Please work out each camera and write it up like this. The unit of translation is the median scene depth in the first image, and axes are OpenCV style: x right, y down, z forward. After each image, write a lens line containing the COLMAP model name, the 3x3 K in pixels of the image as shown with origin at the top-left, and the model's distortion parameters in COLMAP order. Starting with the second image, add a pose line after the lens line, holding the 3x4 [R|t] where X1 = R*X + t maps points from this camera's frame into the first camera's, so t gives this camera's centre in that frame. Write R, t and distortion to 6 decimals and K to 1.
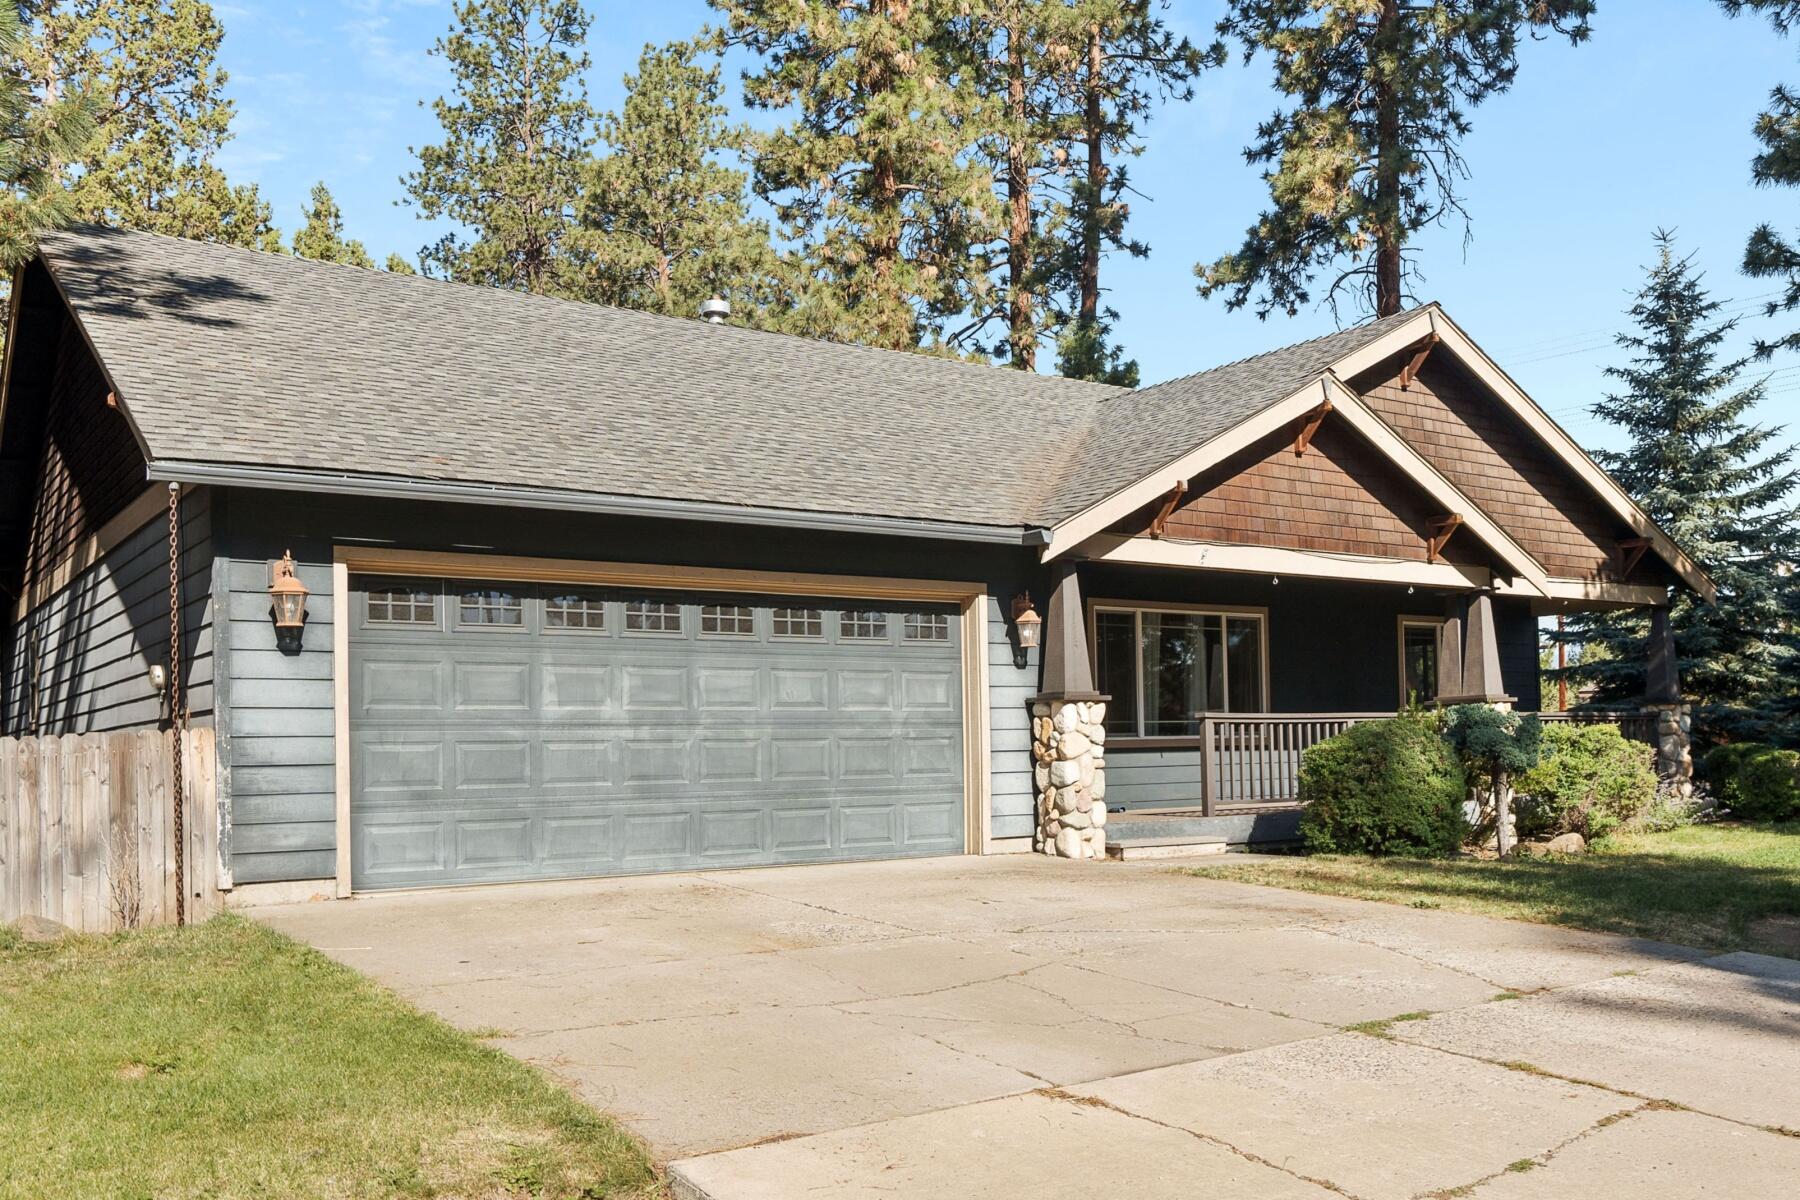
lens RADIAL K [[1582.1, 0, 901.4], [0, 1582.1, 732.9], [0, 0, 1]] dist [-0.005548, 0.001512]
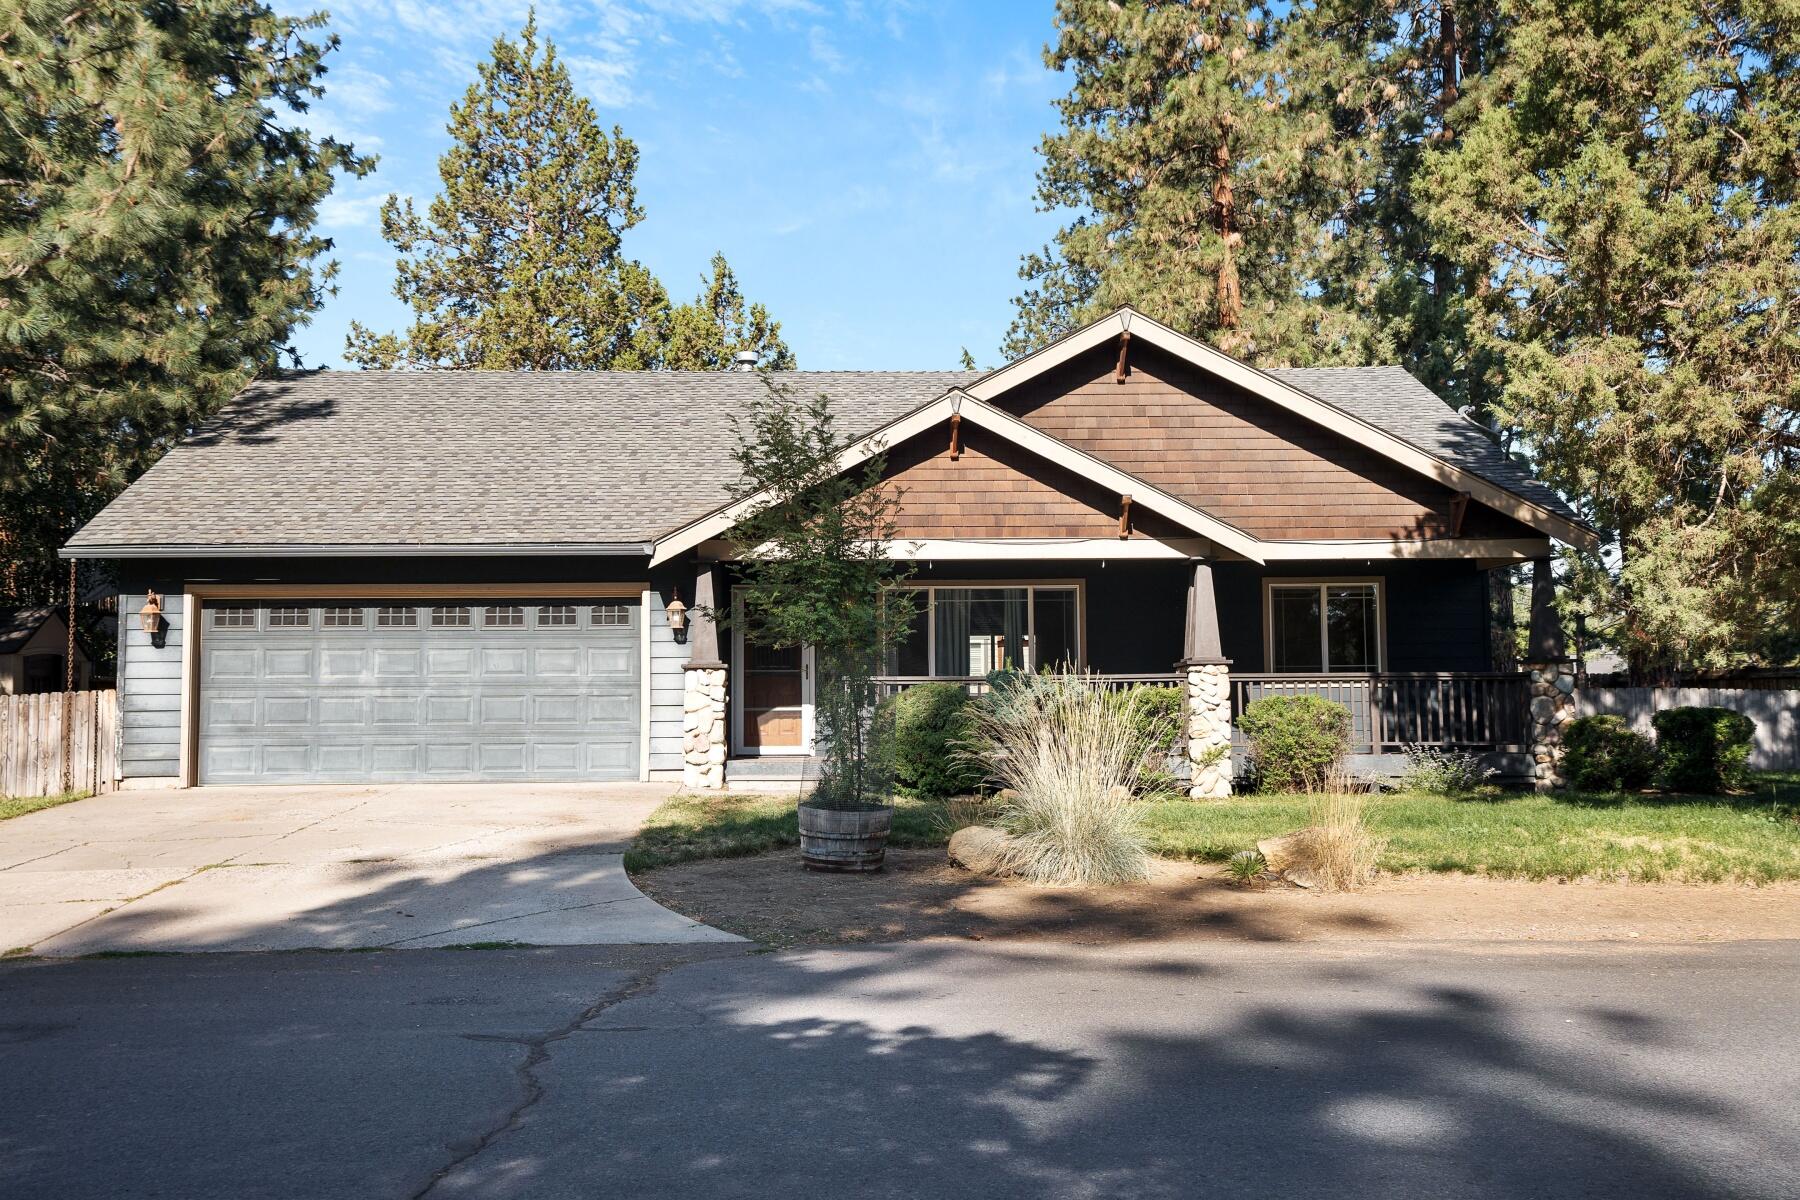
lens RADIAL K [[1772.5, 0, 900.9], [0, 1772.5, 629.7], [0, 0, 1]] dist [0.128333, 0.000924]
pose [[0.808303, -0.017615, -0.588503, 1.226681], [-0.001308, 0.999496, -0.031713, -0.005730], [0.588765, 0.026404, 0.807873, -0.117972]]
